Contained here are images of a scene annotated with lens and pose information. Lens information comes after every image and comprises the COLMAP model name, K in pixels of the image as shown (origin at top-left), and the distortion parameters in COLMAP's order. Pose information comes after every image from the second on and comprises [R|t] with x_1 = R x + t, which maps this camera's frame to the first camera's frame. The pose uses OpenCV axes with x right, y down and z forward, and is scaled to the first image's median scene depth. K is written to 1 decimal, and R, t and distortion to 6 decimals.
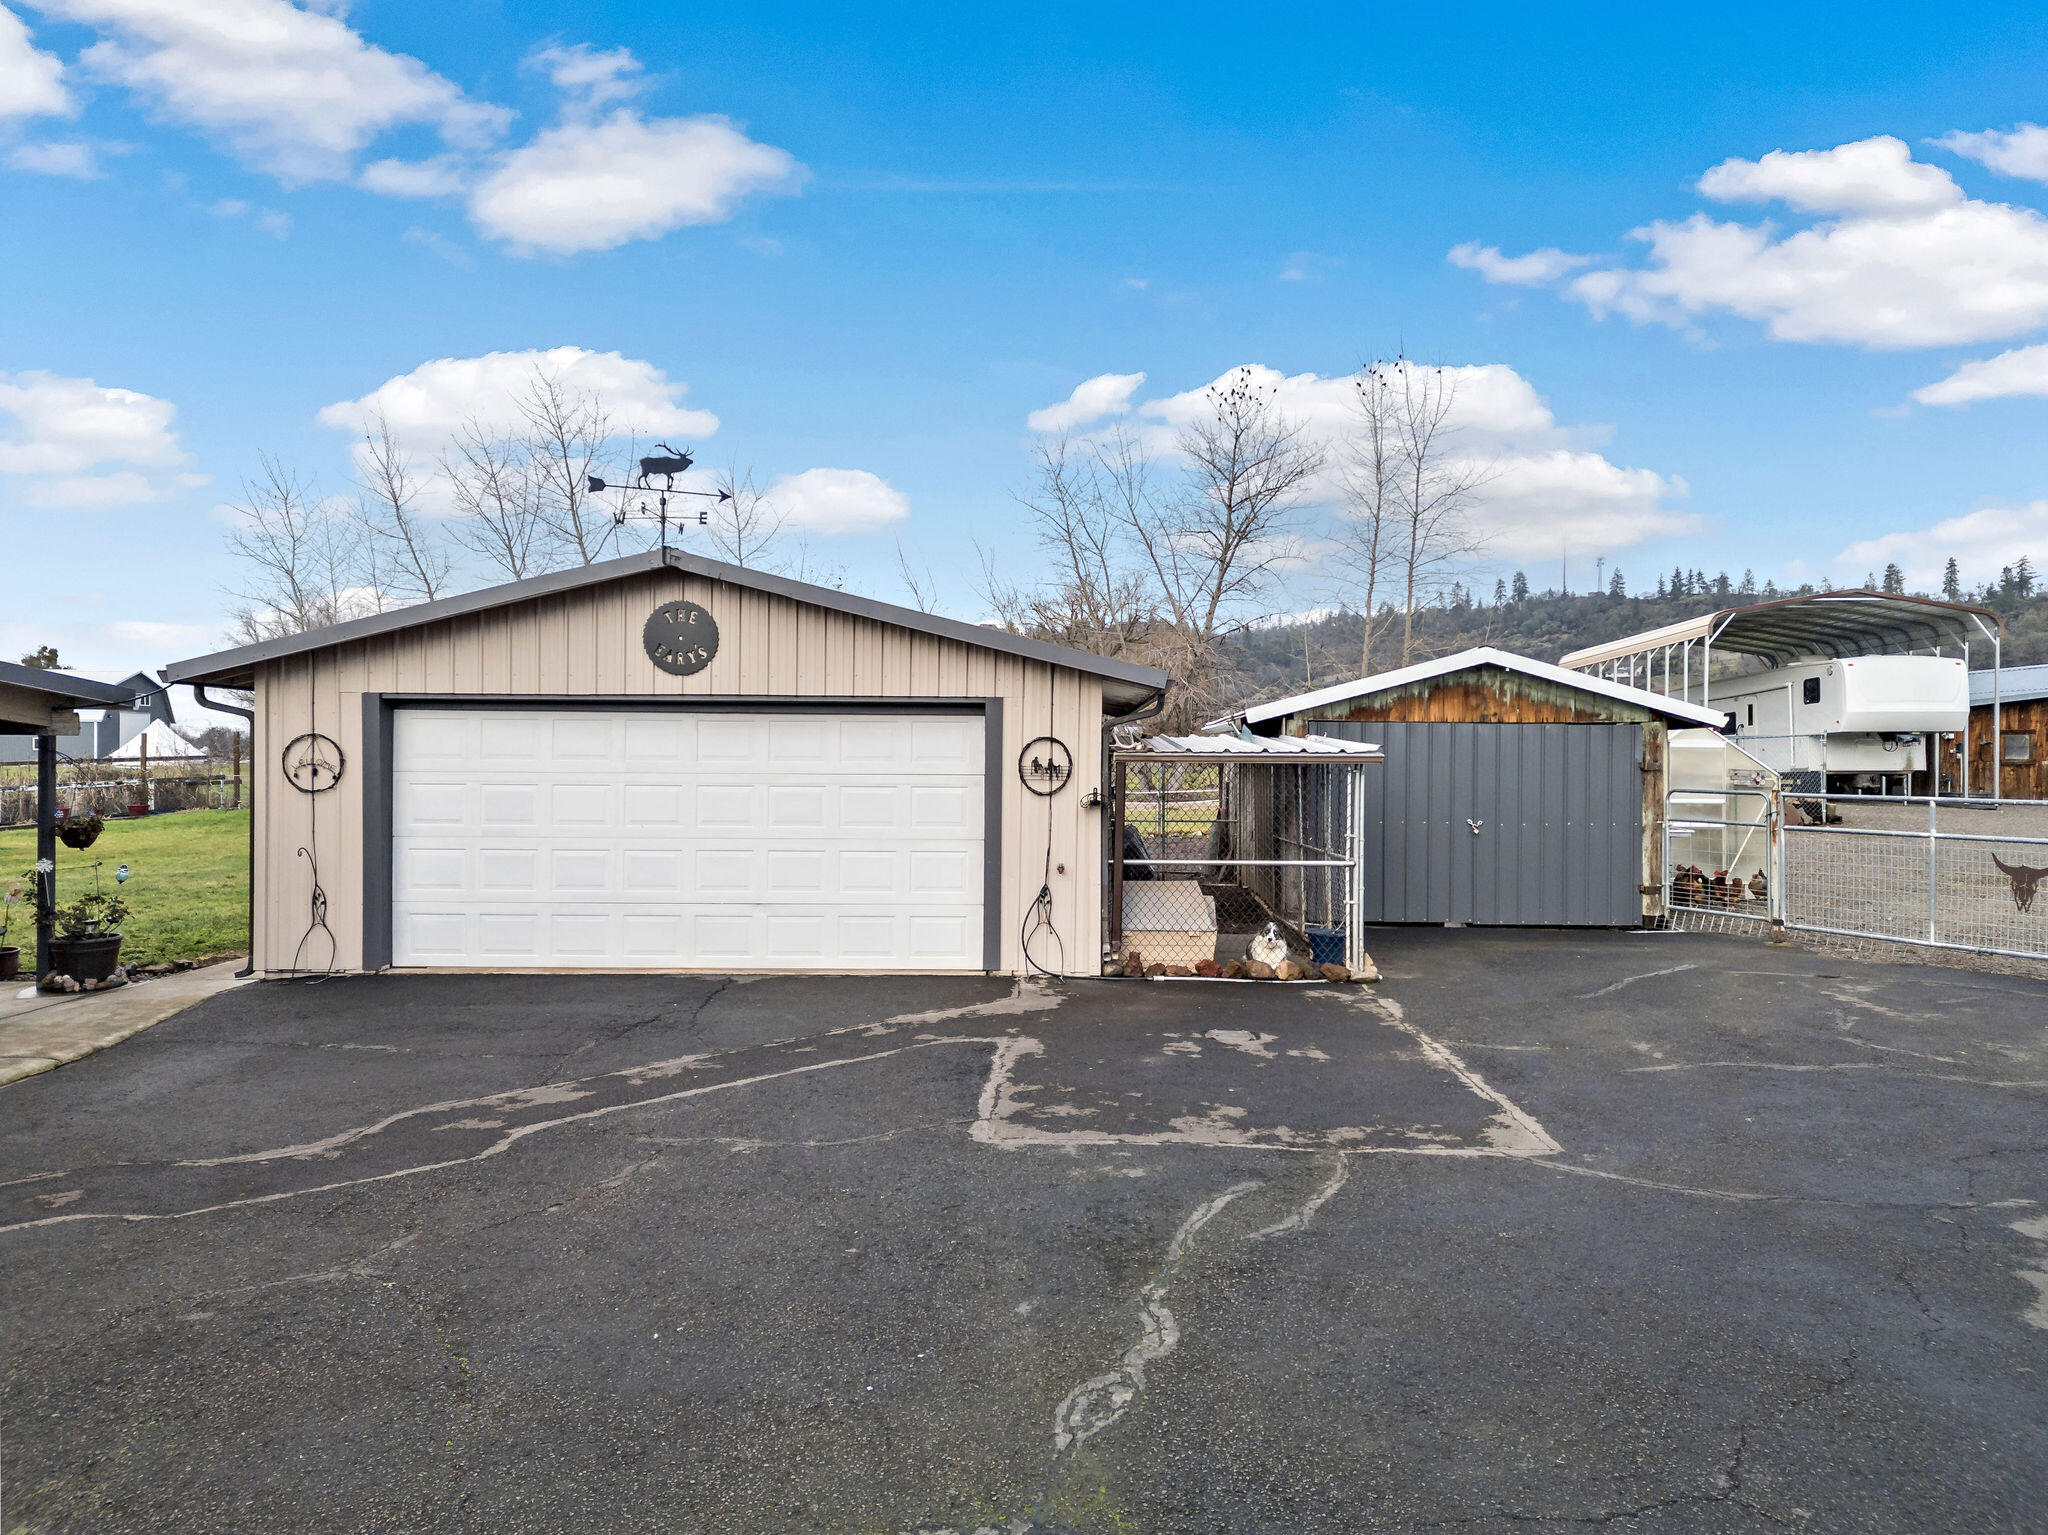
lens RADIAL K [[1420.9, 0, 1018.3], [0, 1420.9, 776.8], [0, 0, 1]] dist [0.079198, -0.073086]
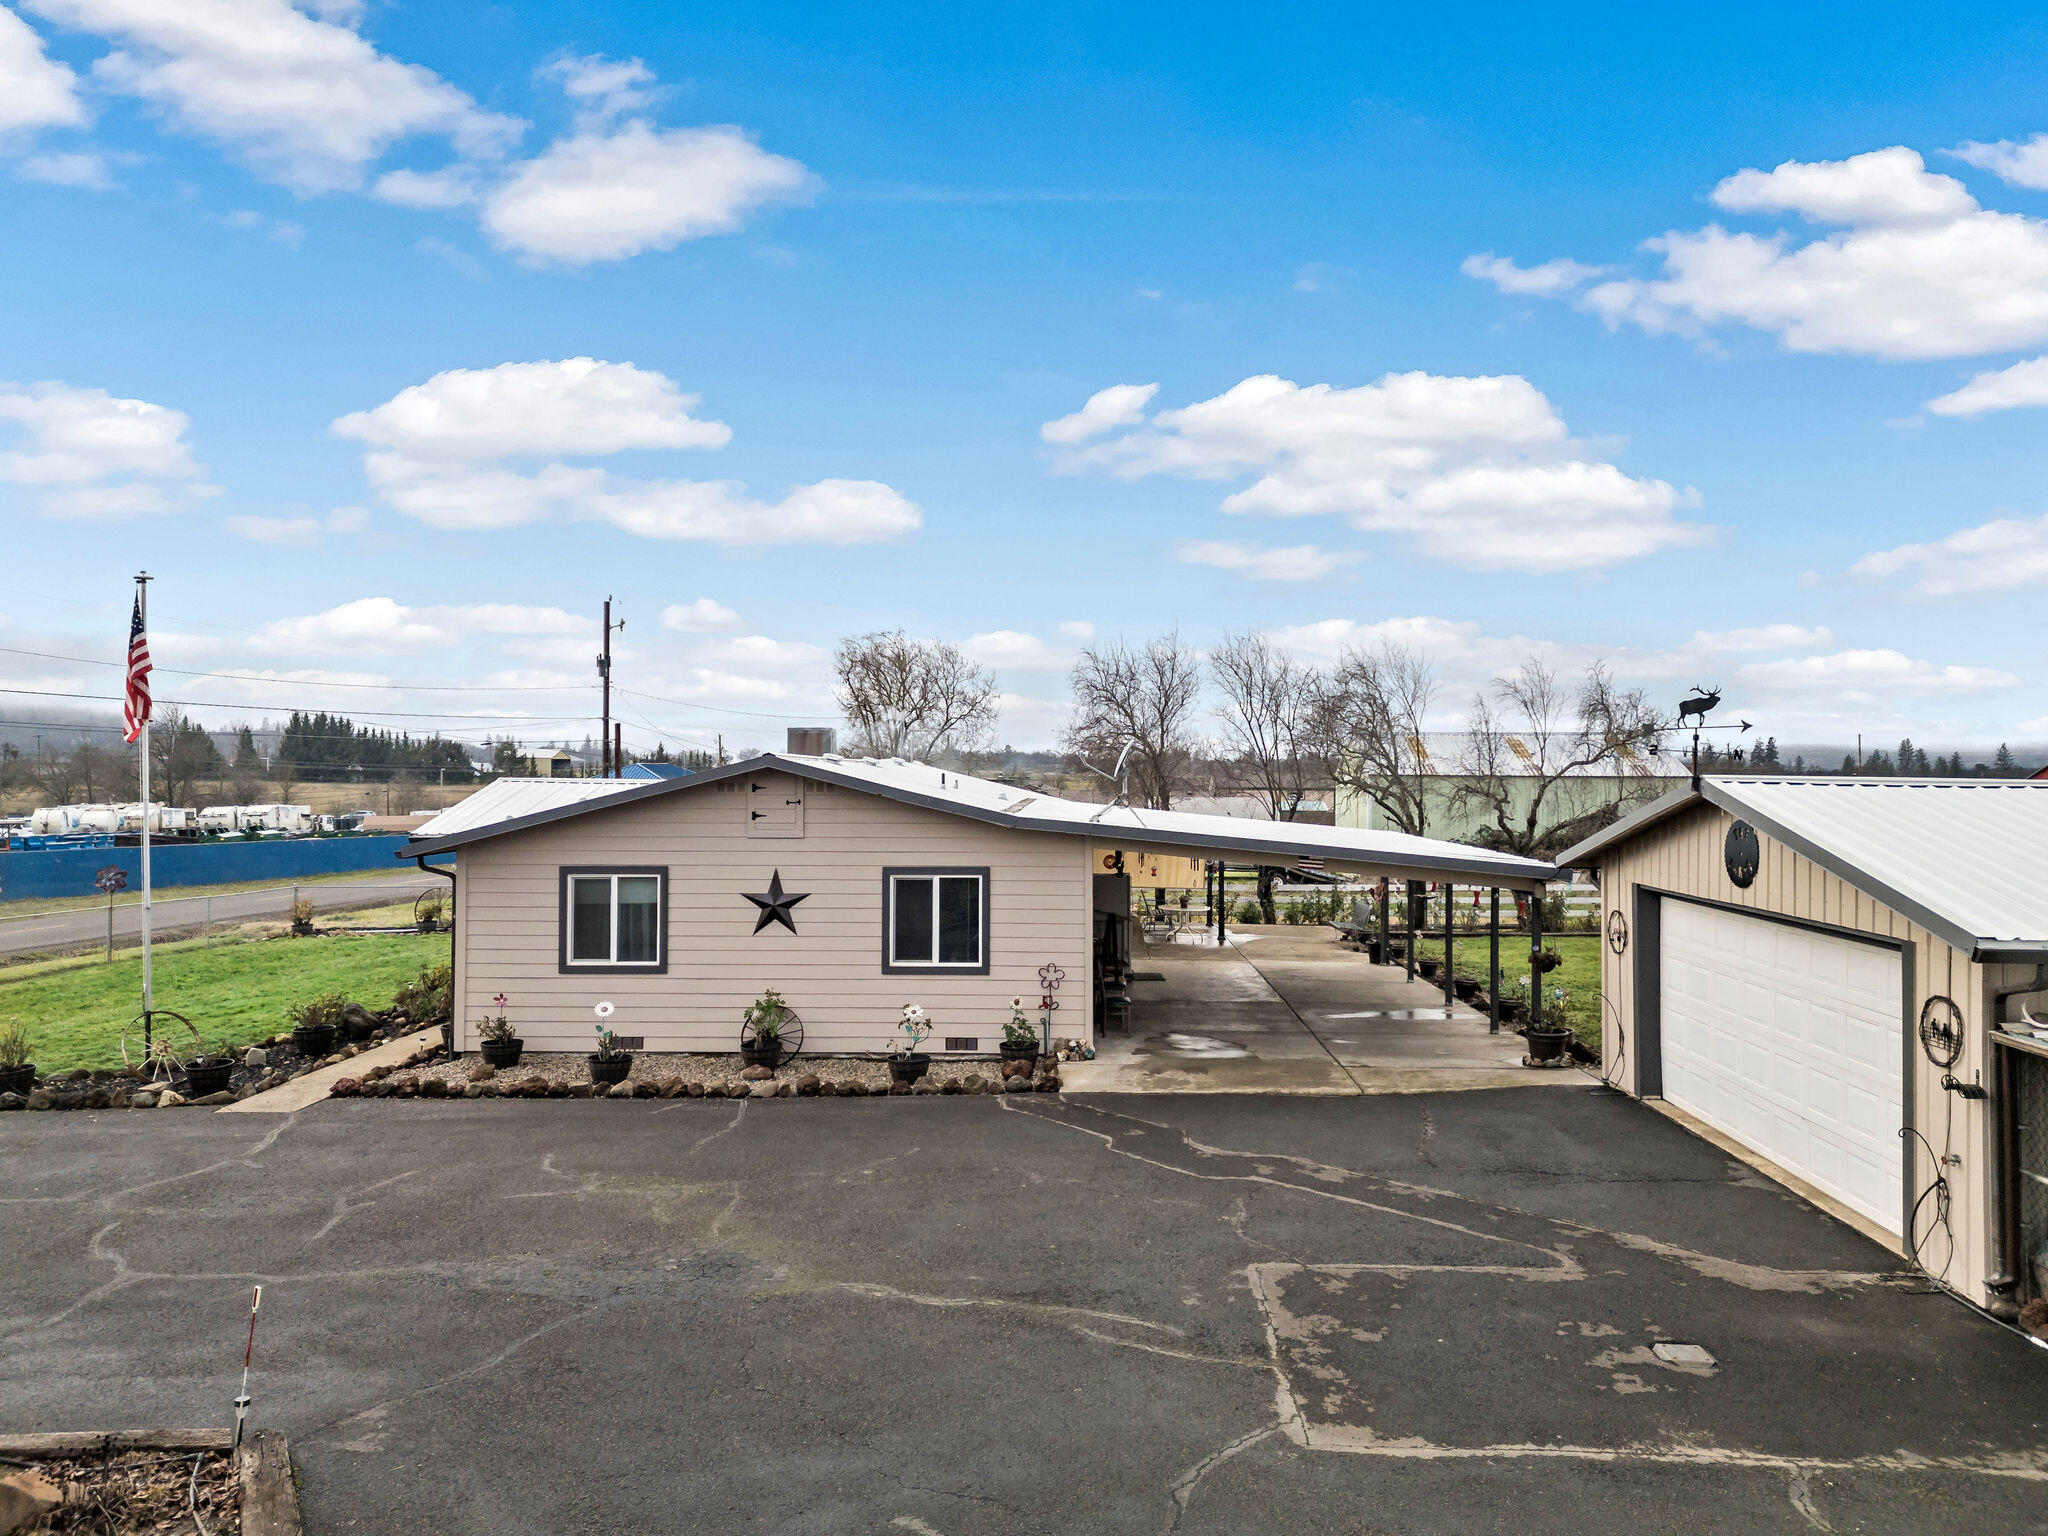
lens RADIAL K [[1420.9, 0, 1019.6], [0, 1420.9, 770.4], [0, 0, 1]] dist [0.079198, -0.073086]
pose [[-0.016159, -0.002634, -0.999866, 0.872502], [-0.014716, 0.999889, -0.002397, -0.149362], [0.999761, 0.014675, -0.016196, 0.461335]]
